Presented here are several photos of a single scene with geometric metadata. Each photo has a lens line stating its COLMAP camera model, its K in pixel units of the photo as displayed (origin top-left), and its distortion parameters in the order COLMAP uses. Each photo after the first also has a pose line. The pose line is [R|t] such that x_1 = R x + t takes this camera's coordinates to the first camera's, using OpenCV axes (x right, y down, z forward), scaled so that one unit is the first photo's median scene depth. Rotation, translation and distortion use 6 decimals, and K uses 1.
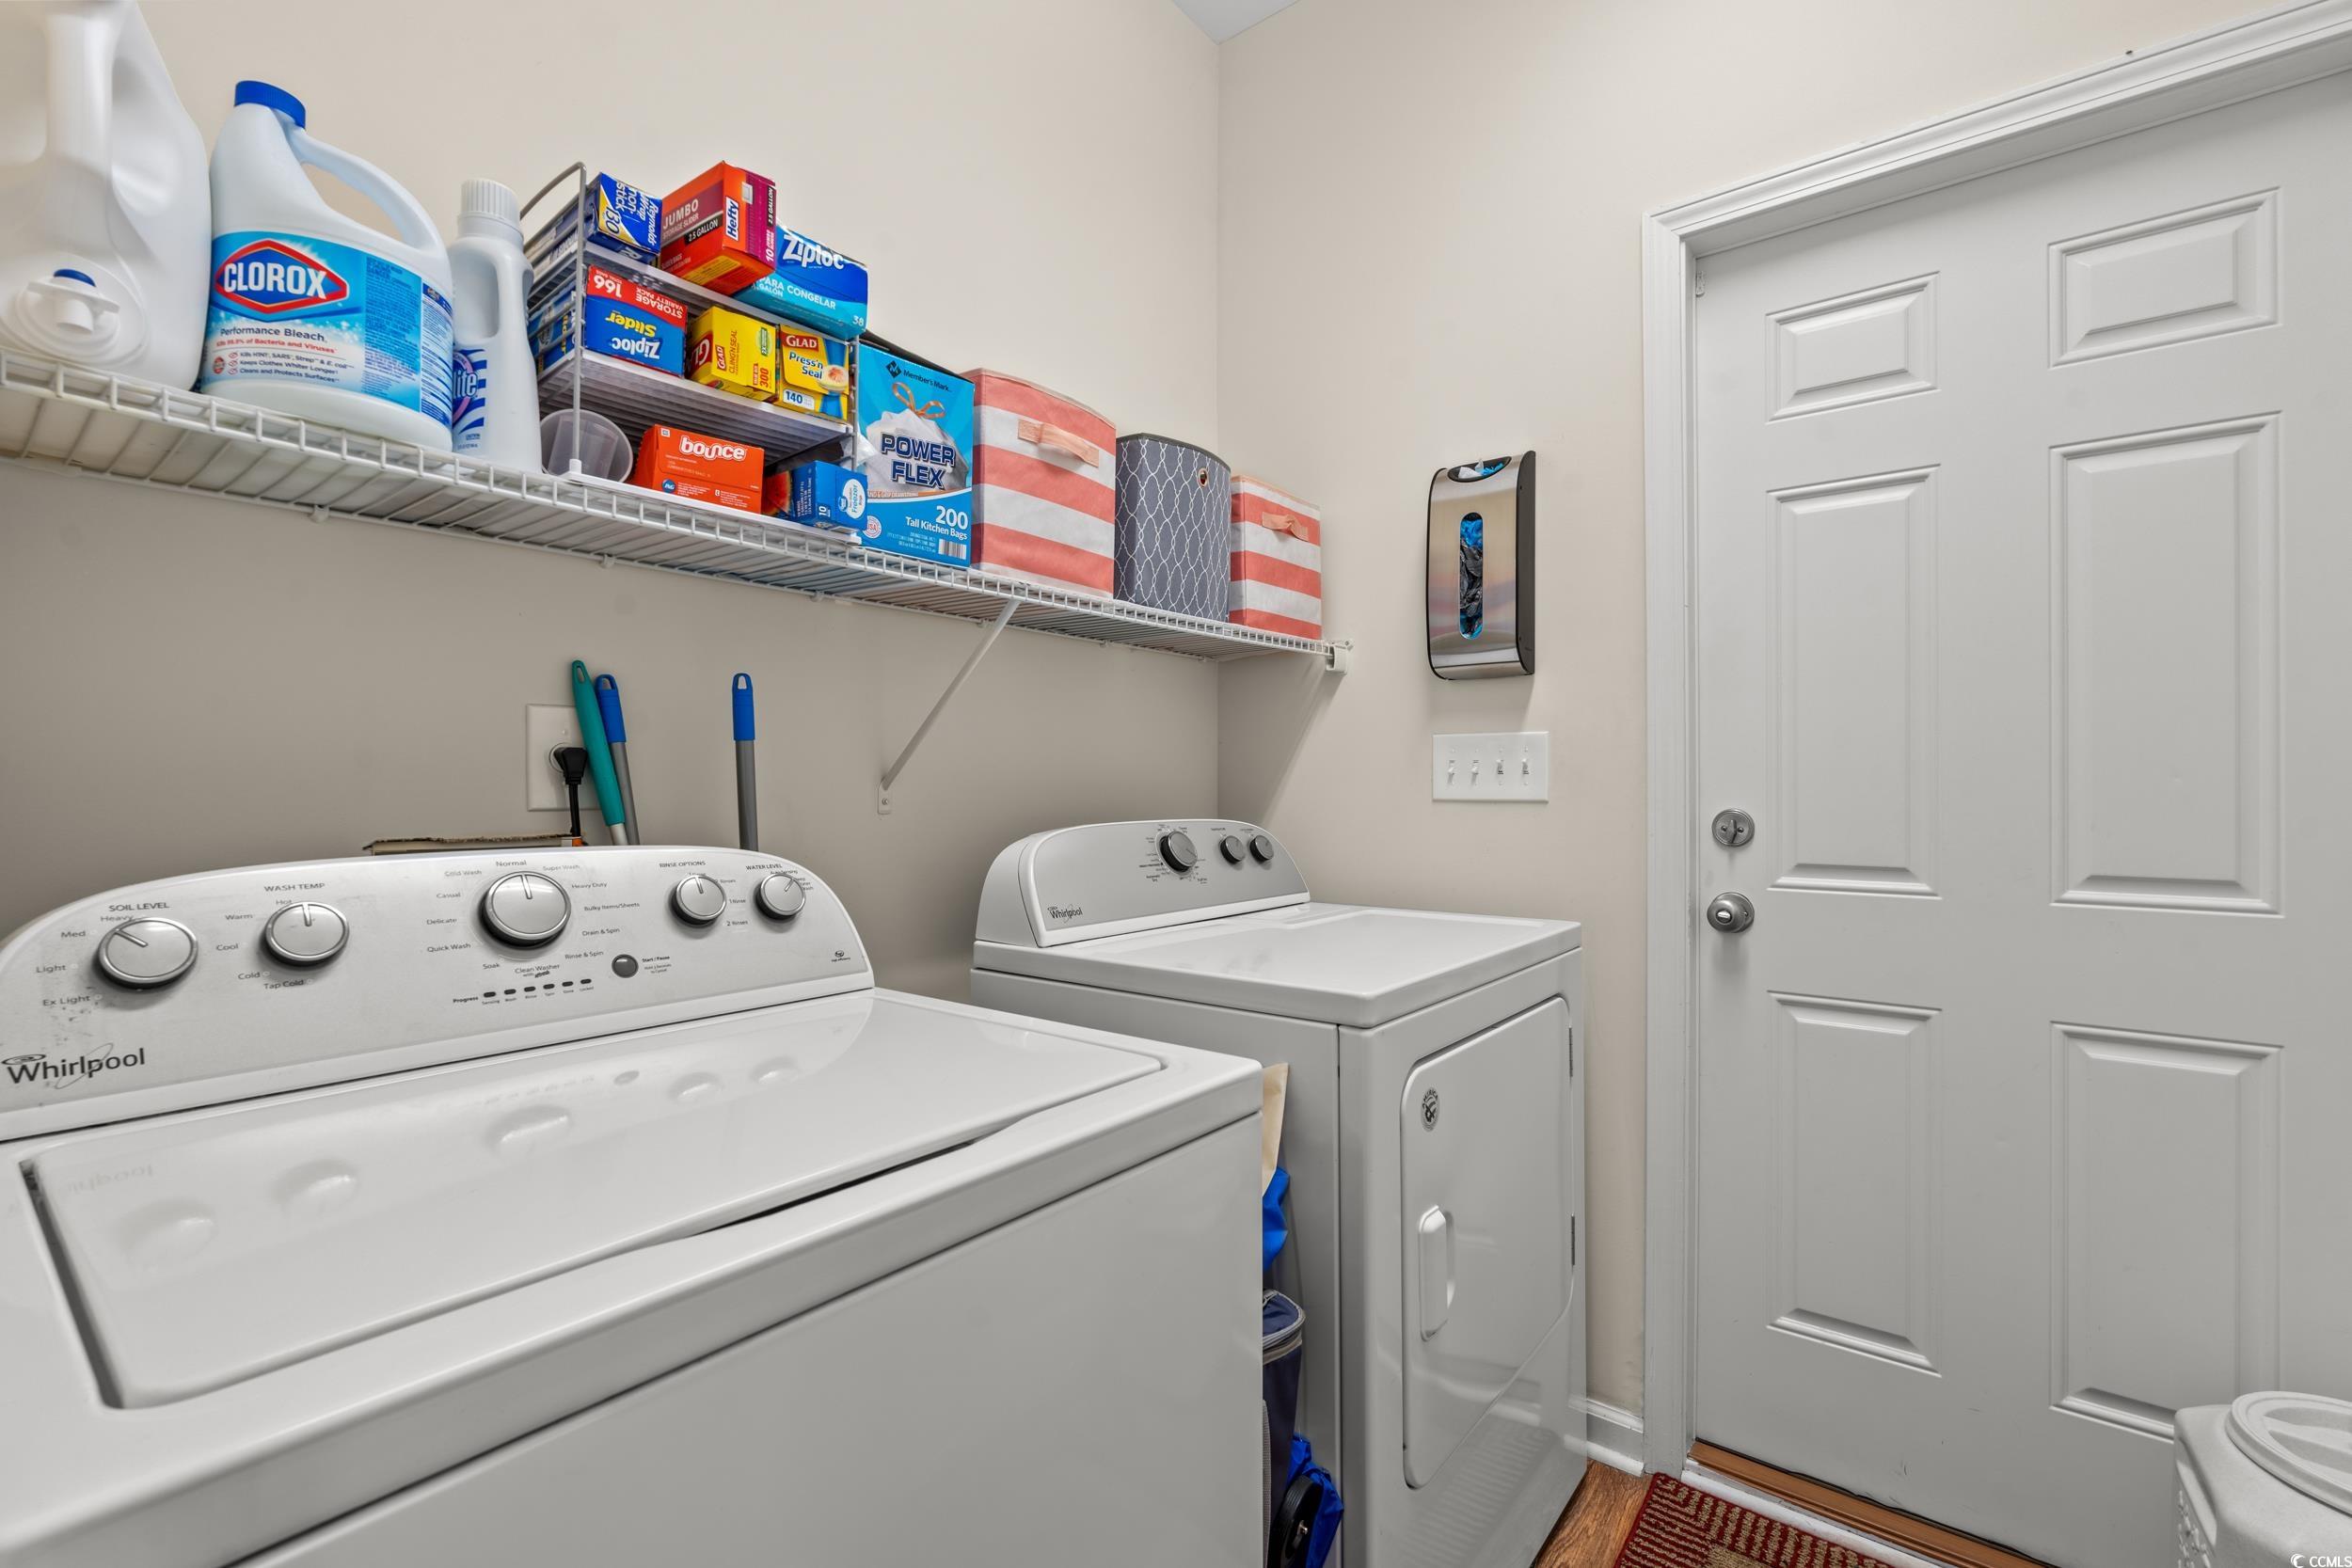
lens RADIAL K [[1028.8, 0, 1171.5], [0, 1028.8, 800.8], [0, 0, 1]] dist [-0.003461, 0.000333]
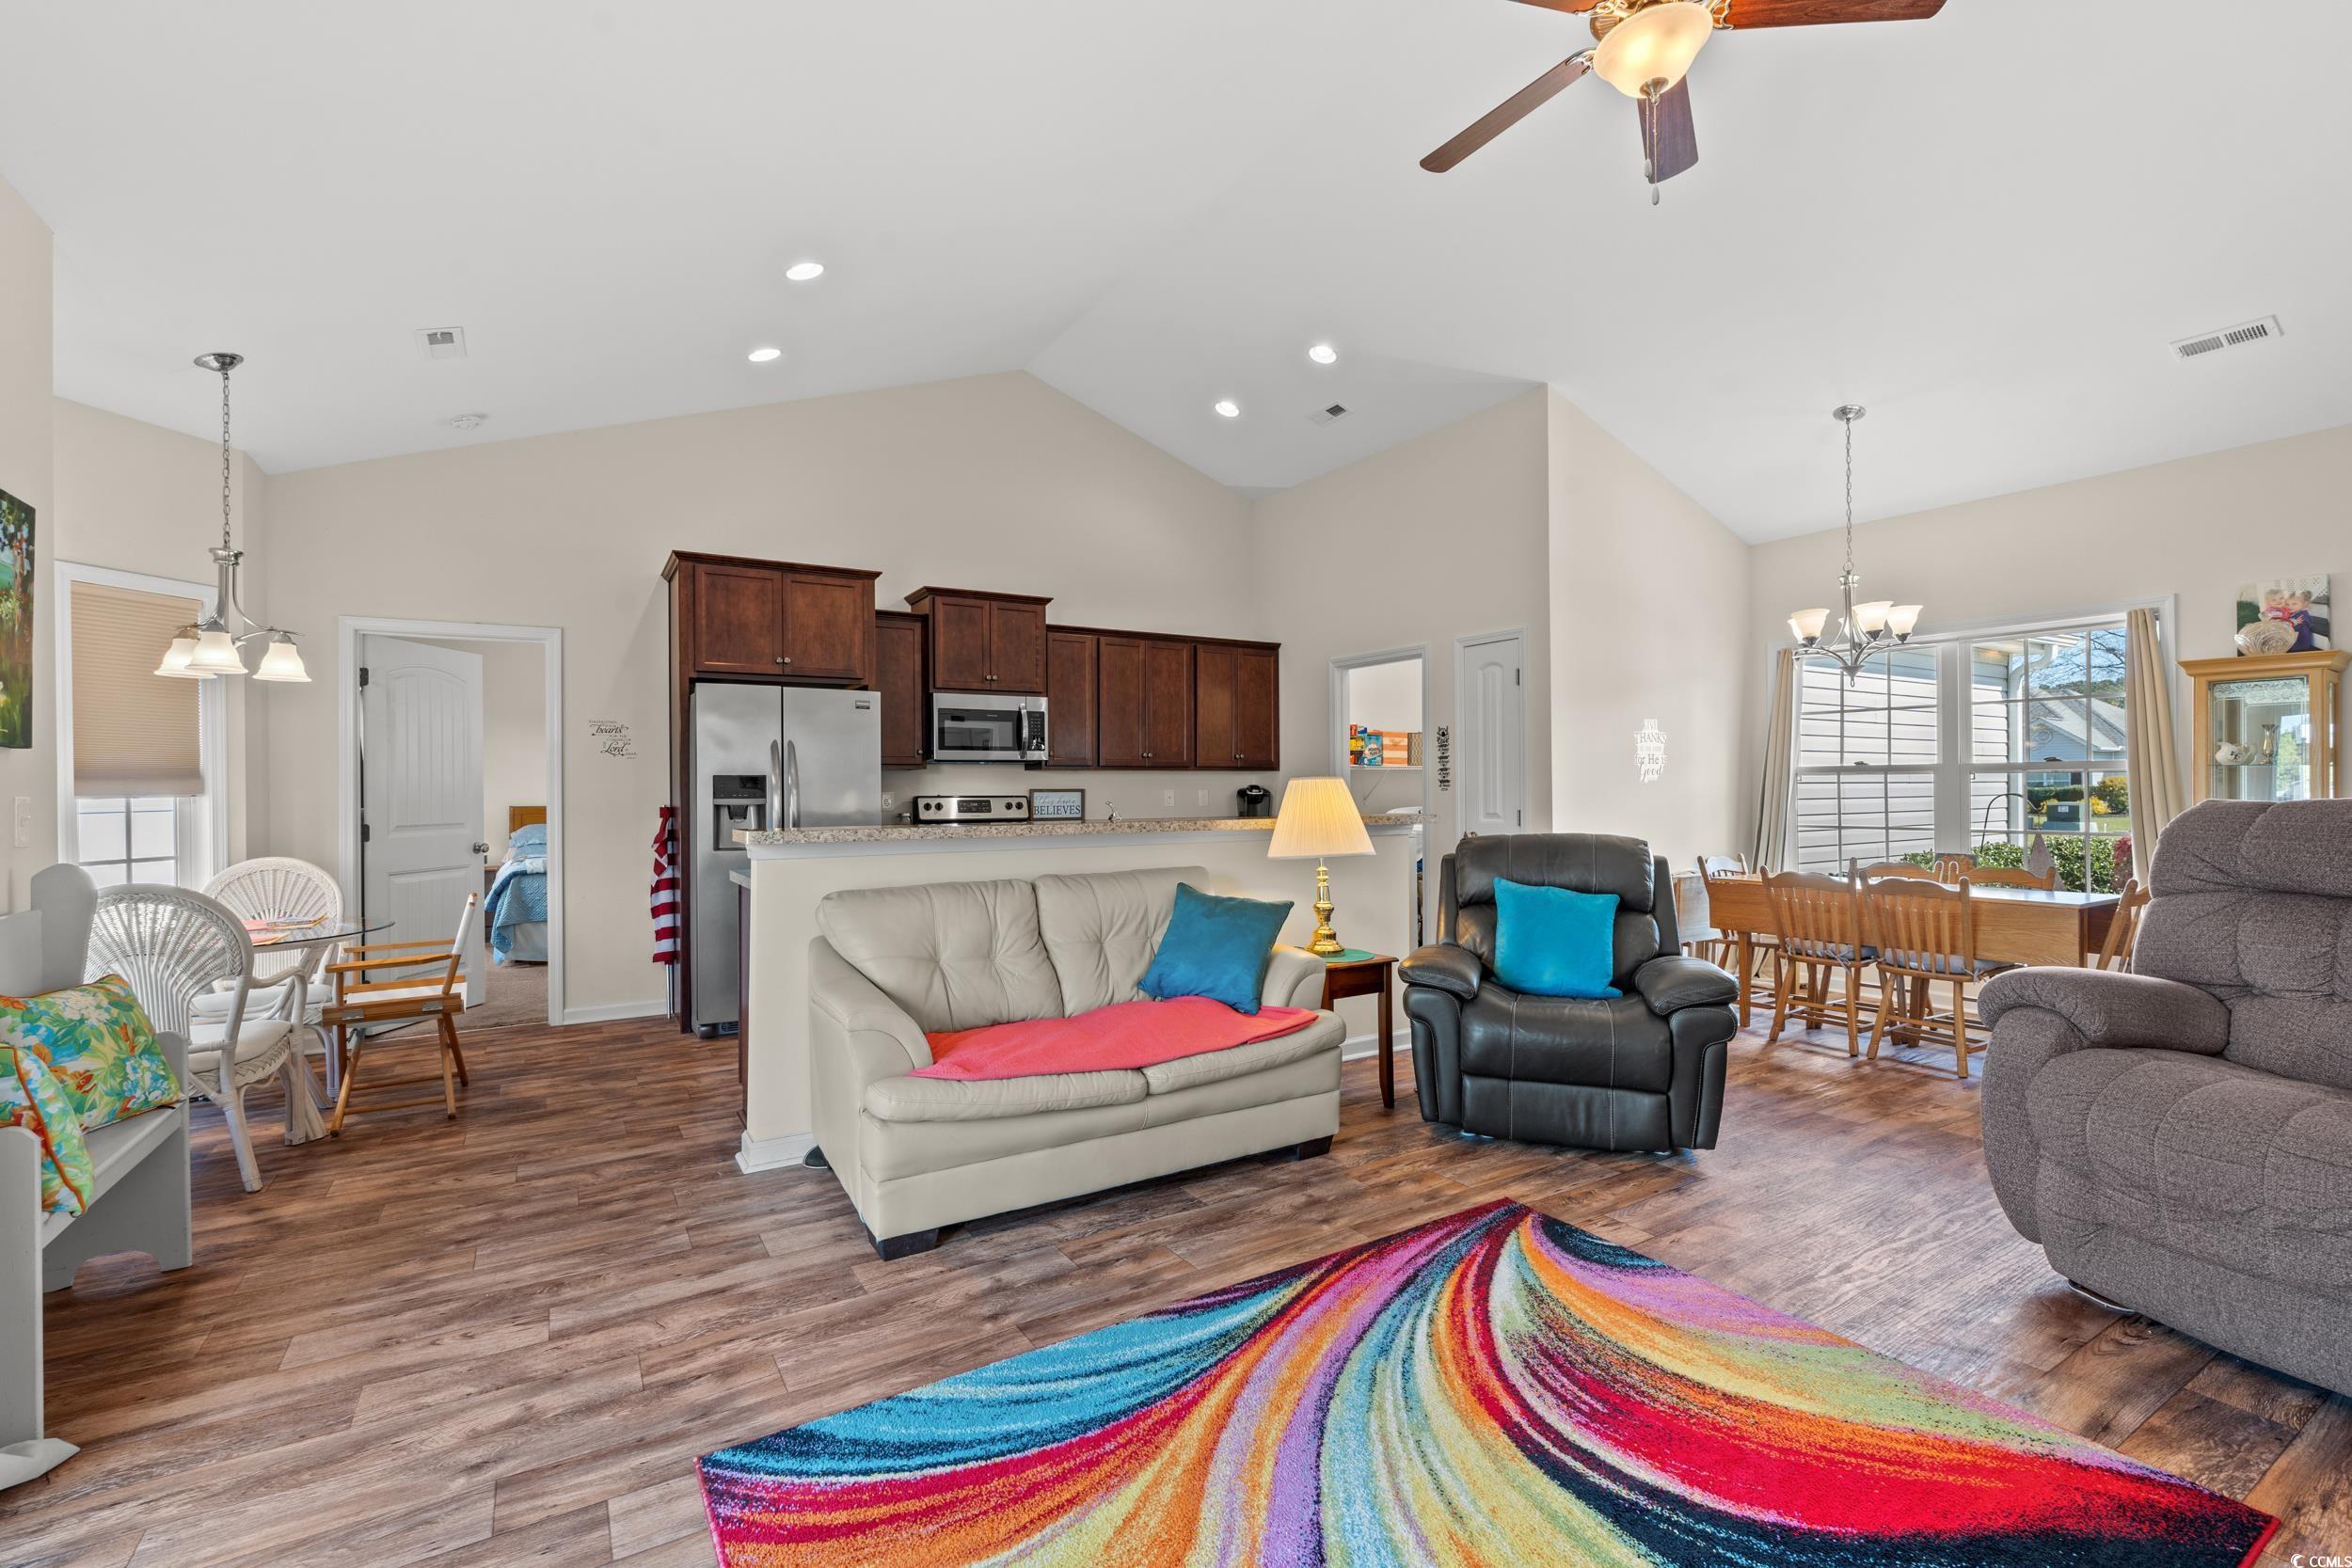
lens RADIAL K [[1028.8, 0, 1180.1], [0, 1028.8, 782.5], [0, 0, 1]] dist [-0.003461, 0.000333]
pose [[0.937802, -0.008747, -0.347062, 0.629861], [0.006516, 0.999950, -0.007595, -0.068207], [0.347111, 0.004861, 0.937812, -4.032436]]
